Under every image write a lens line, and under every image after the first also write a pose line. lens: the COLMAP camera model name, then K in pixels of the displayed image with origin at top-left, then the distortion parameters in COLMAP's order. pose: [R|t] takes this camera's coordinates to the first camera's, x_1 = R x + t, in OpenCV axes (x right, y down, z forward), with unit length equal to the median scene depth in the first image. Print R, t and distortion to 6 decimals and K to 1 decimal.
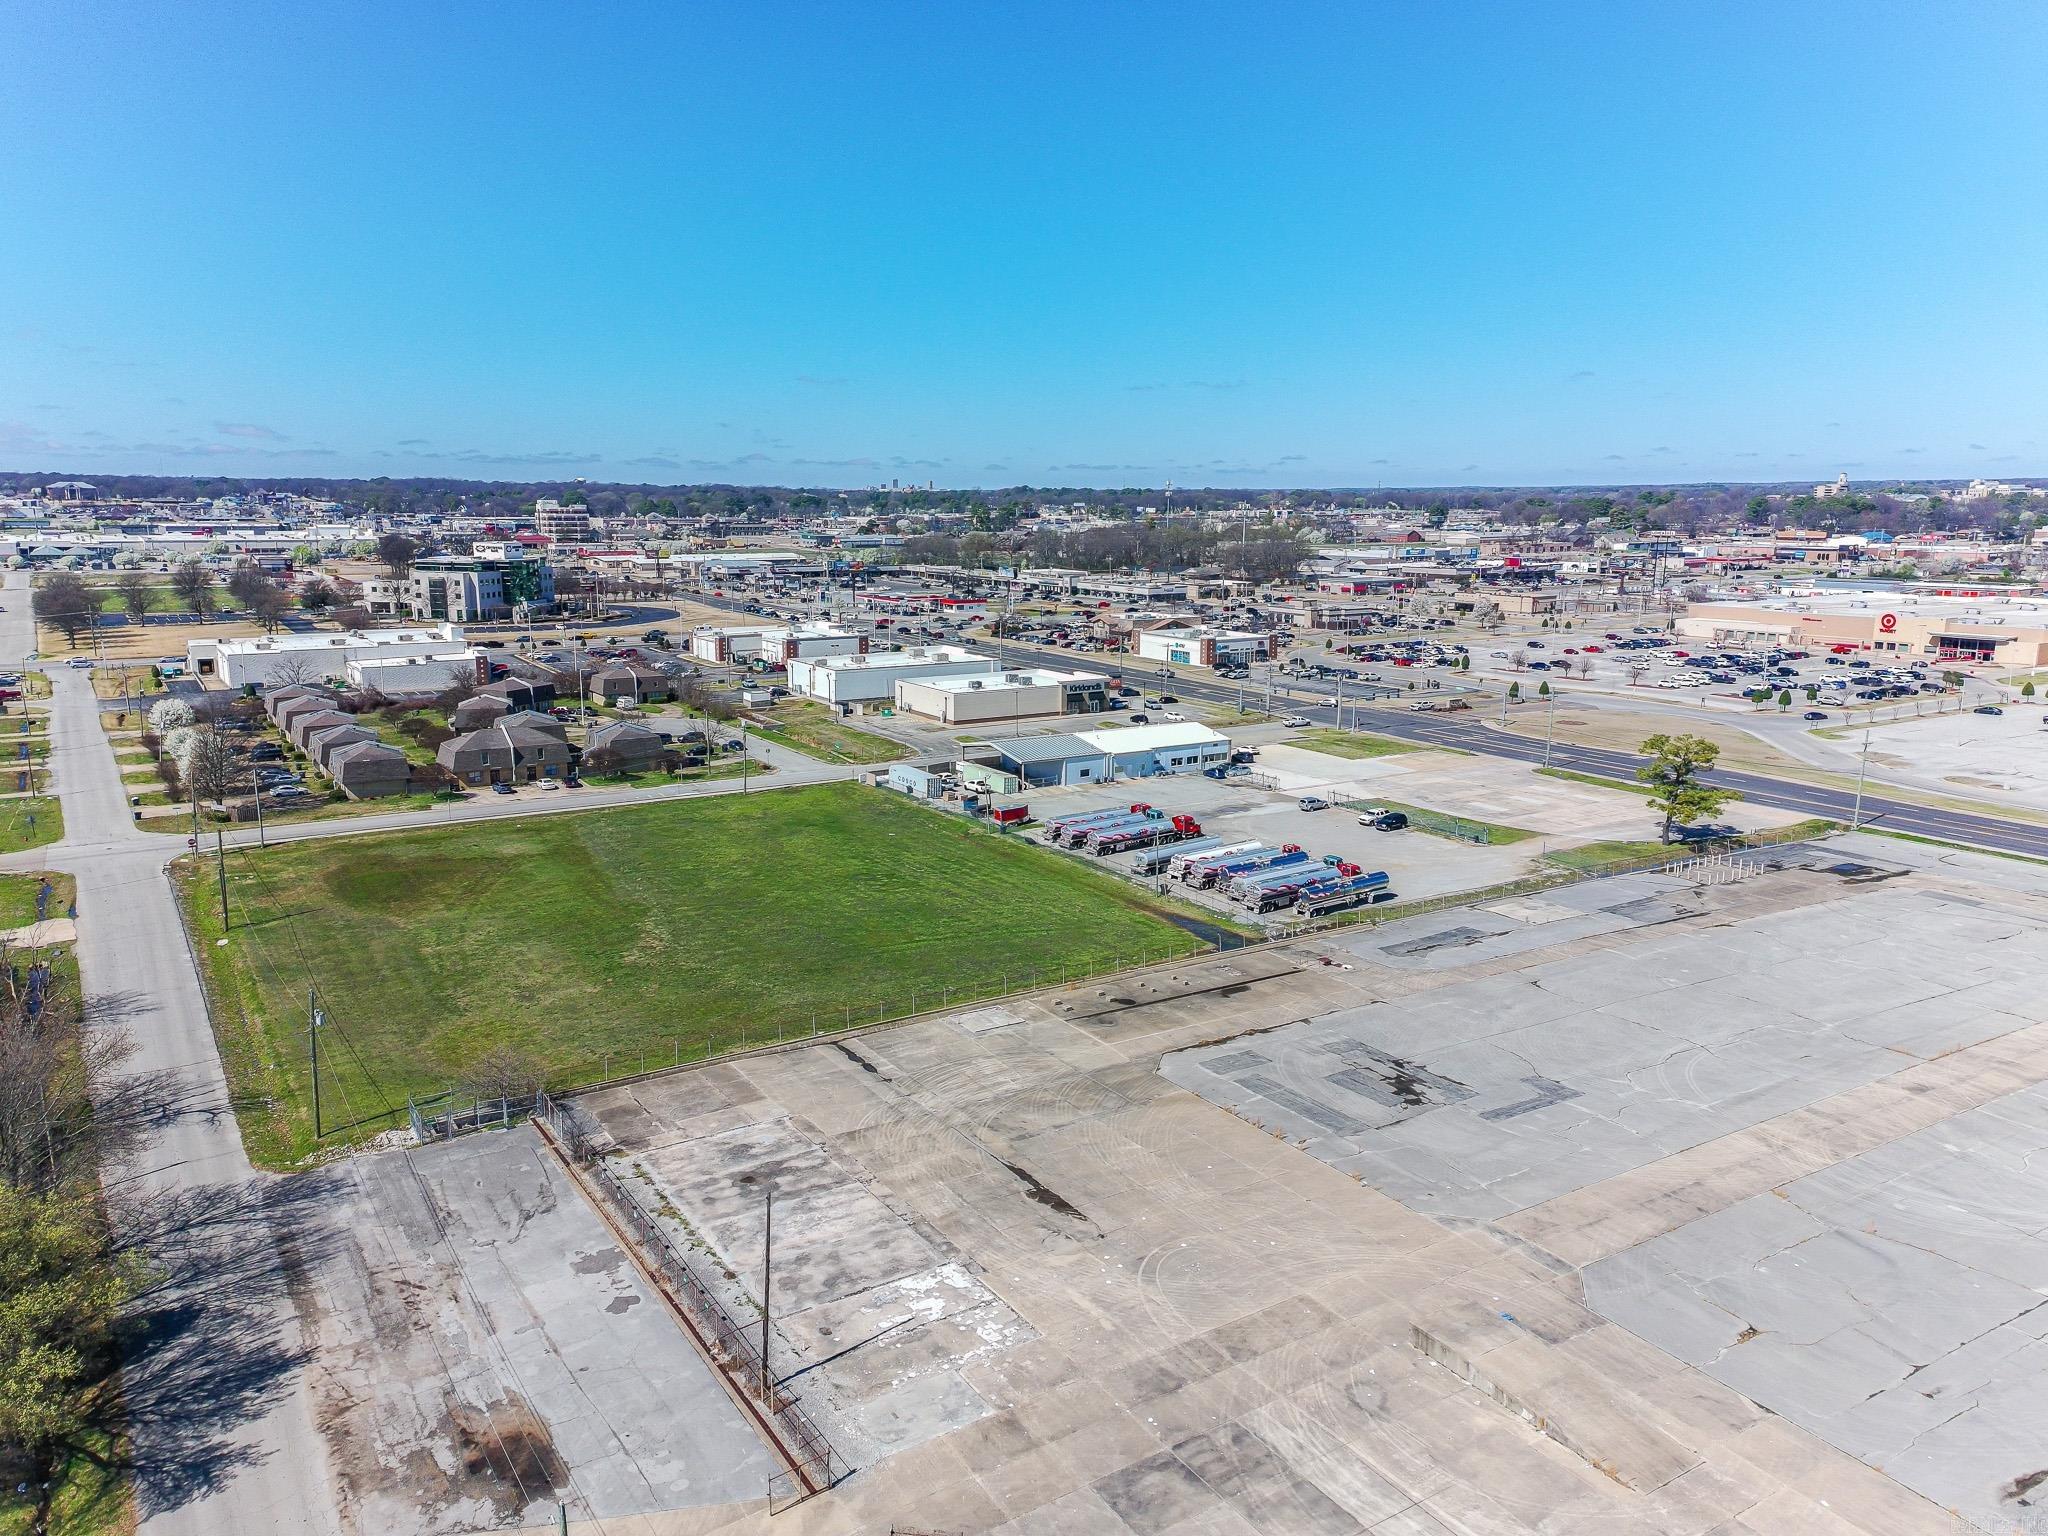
lens RADIAL K [[1498.3, 0, 1024.0], [0, 1498.3, 768.0], [0, 0, 1]] dist [0.136201, -0.072294]
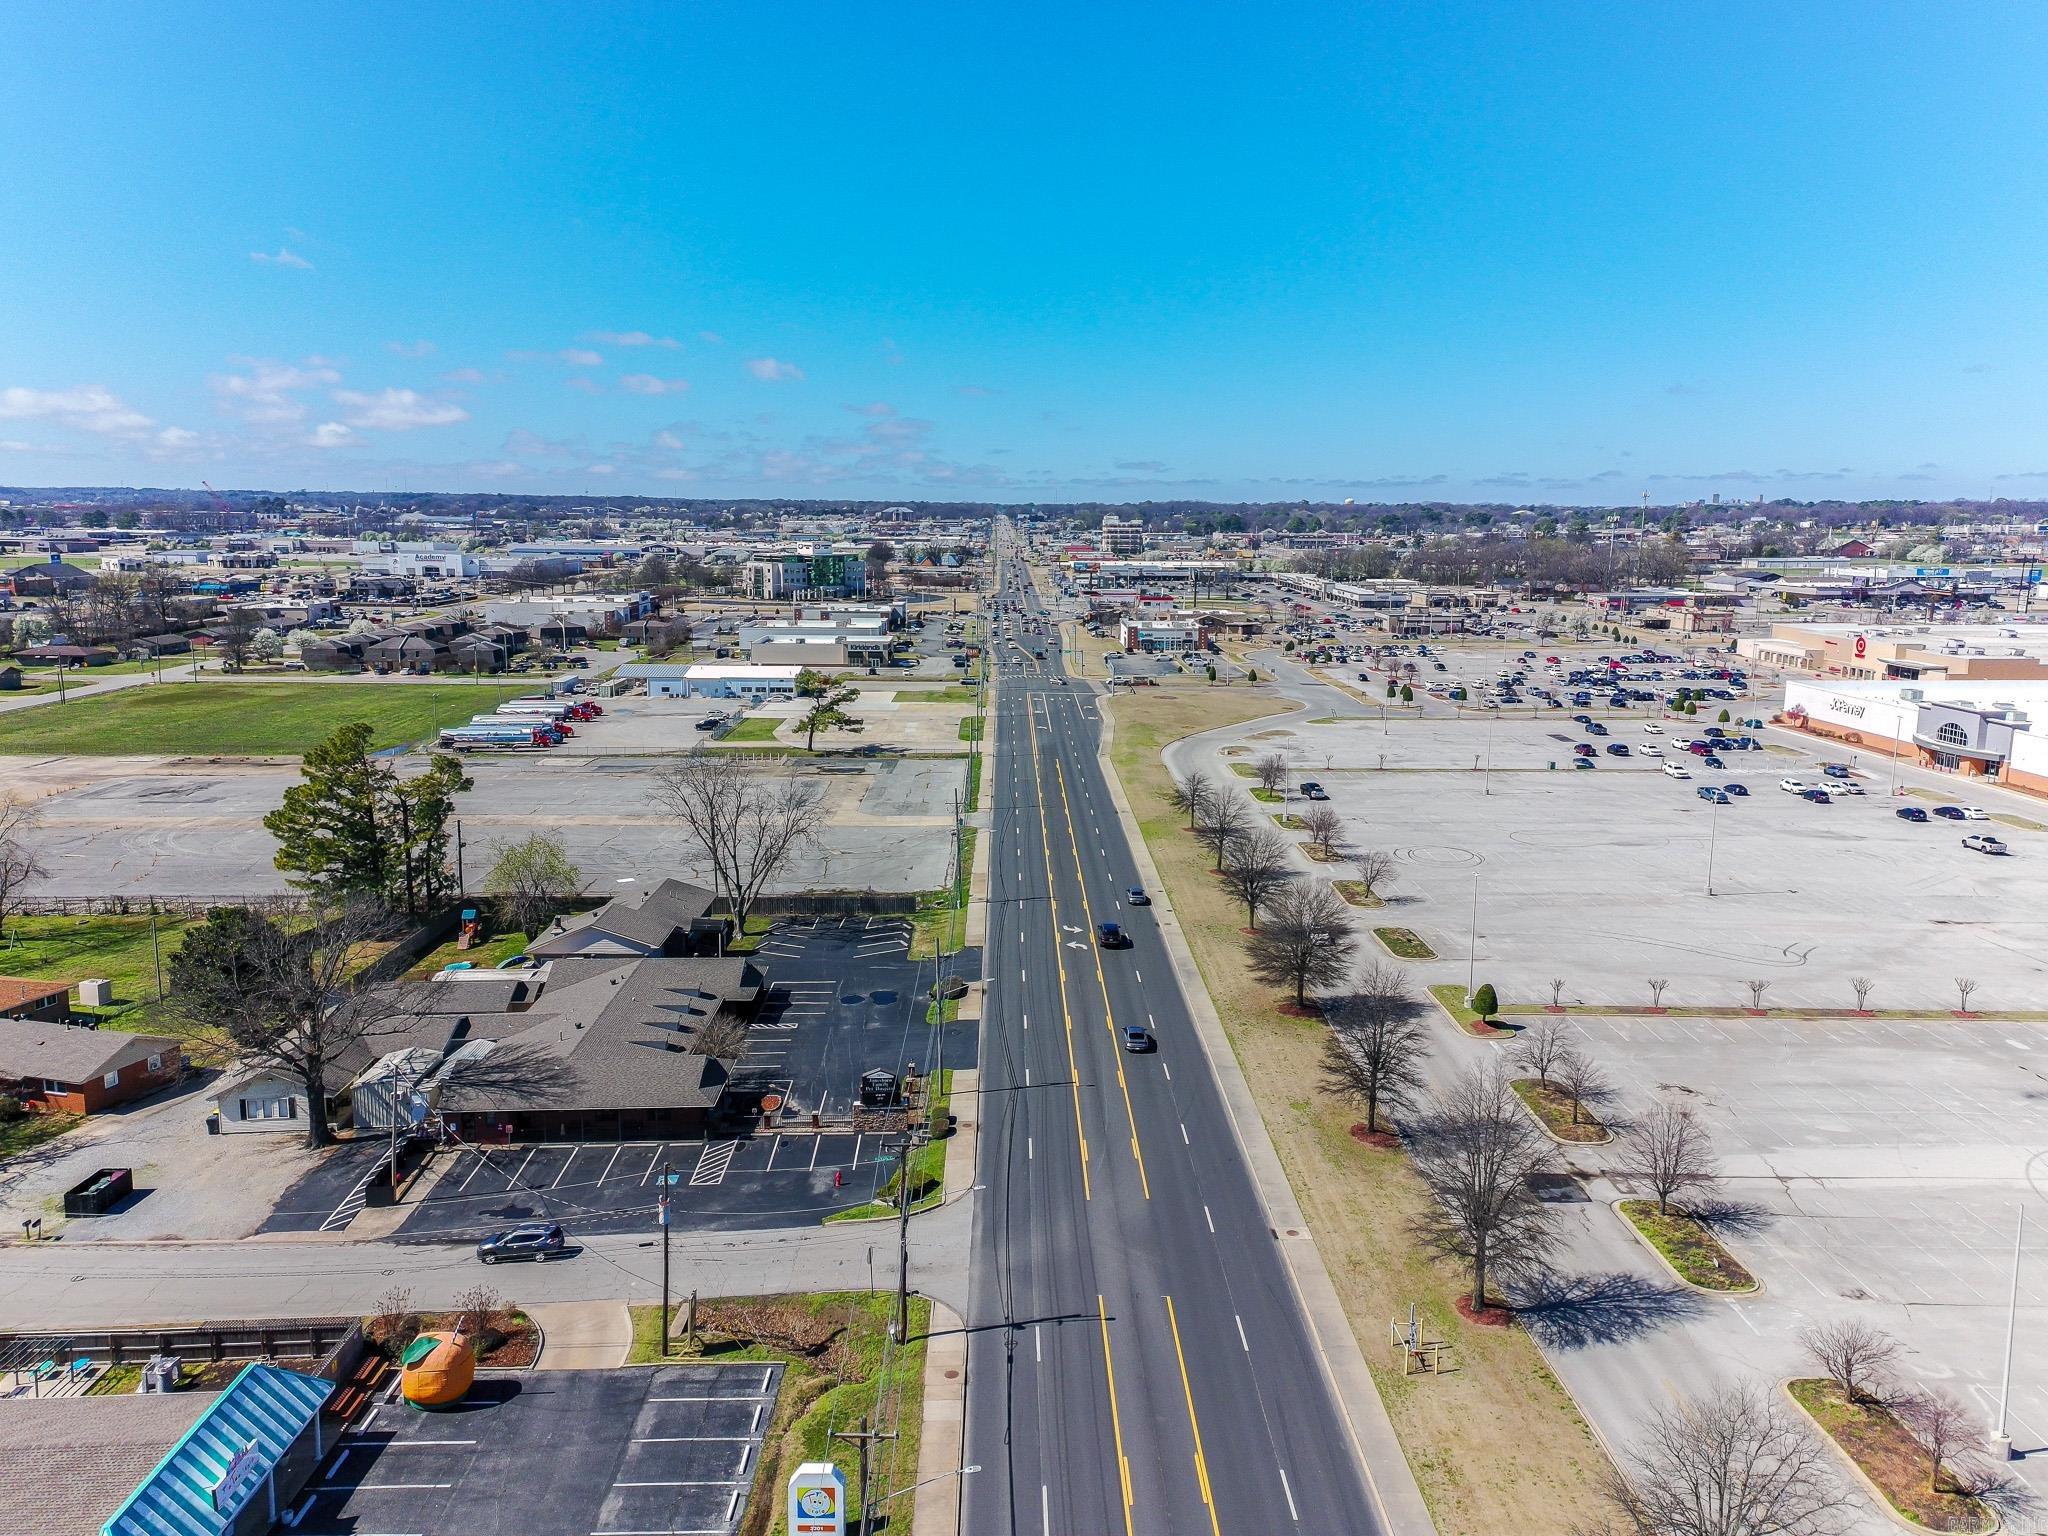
lens RADIAL K [[1498.3, 0, 1024.0], [0, 1498.3, 768.0], [0, 0, 1]] dist [0.136201, -0.072294]
pose [[0.851285, 0.093089, -0.516380, 0.529319], [-0.099867, 0.994892, 0.014715, 0.010980], [0.515112, 0.039042, 0.856233, -0.023764]]
